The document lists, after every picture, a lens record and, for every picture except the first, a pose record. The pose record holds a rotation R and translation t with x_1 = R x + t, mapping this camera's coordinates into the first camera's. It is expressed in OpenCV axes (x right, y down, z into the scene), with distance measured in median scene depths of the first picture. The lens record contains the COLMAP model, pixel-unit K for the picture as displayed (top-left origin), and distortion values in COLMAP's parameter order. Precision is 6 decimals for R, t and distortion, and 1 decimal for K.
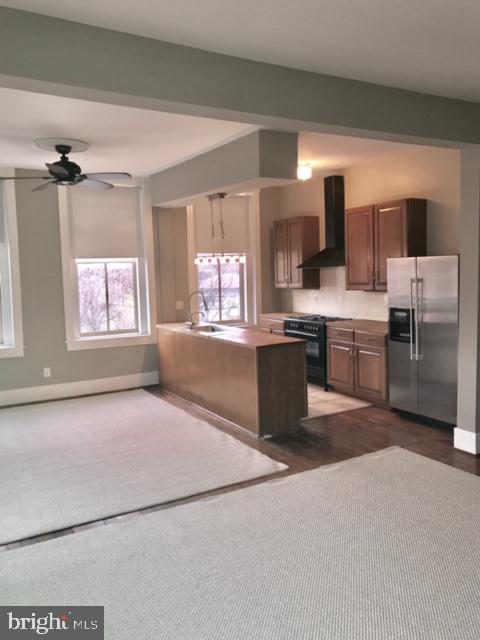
lens RADIAL K [[531.1, 0, 238.1], [0, 531.1, 322.6], [0, 0, 1]] dist [0.033590, -0.028020]
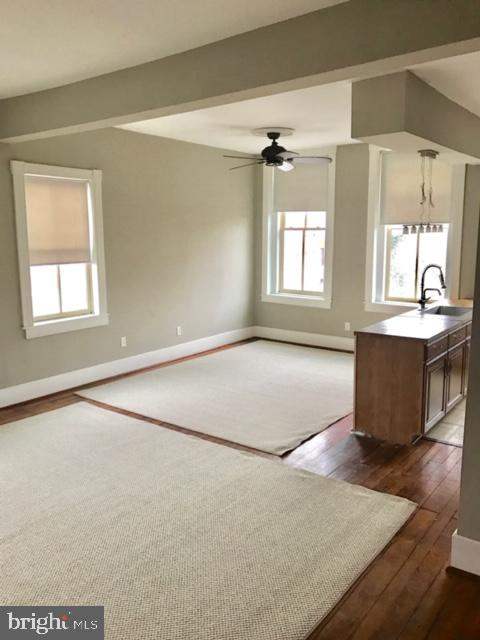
lens RADIAL K [[531.1, 0, 236.3], [0, 531.1, 317.2], [0, 0, 1]] dist [0.033590, -0.028020]
pose [[0.370042, 0.168360, -0.913632, 0.664029], [-0.093913, 0.985183, 0.143508, -0.075031], [0.924256, 0.032697, 0.380370, 0.404781]]
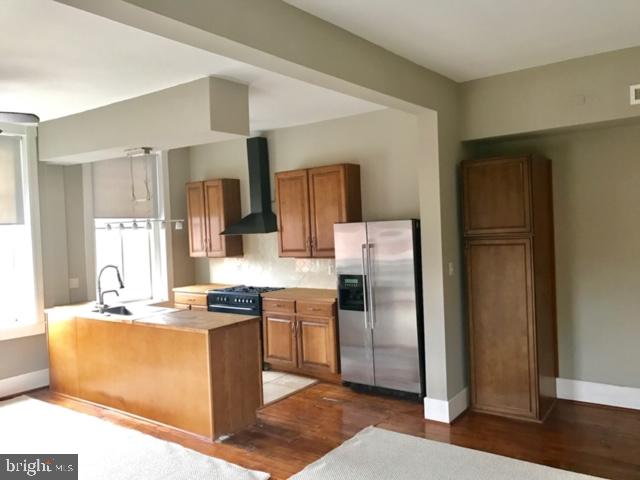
lens RADIAL K [[531.1, 0, 316.1], [0, 531.1, 238.2], [0, 0, 1]] dist [0.033590, -0.028020]
pose [[0.919138, -0.017755, 0.393536, -0.116345], [0.055219, 0.994928, -0.084082, -0.014677], [-0.390048, 0.099013, 0.915456, 0.132899]]
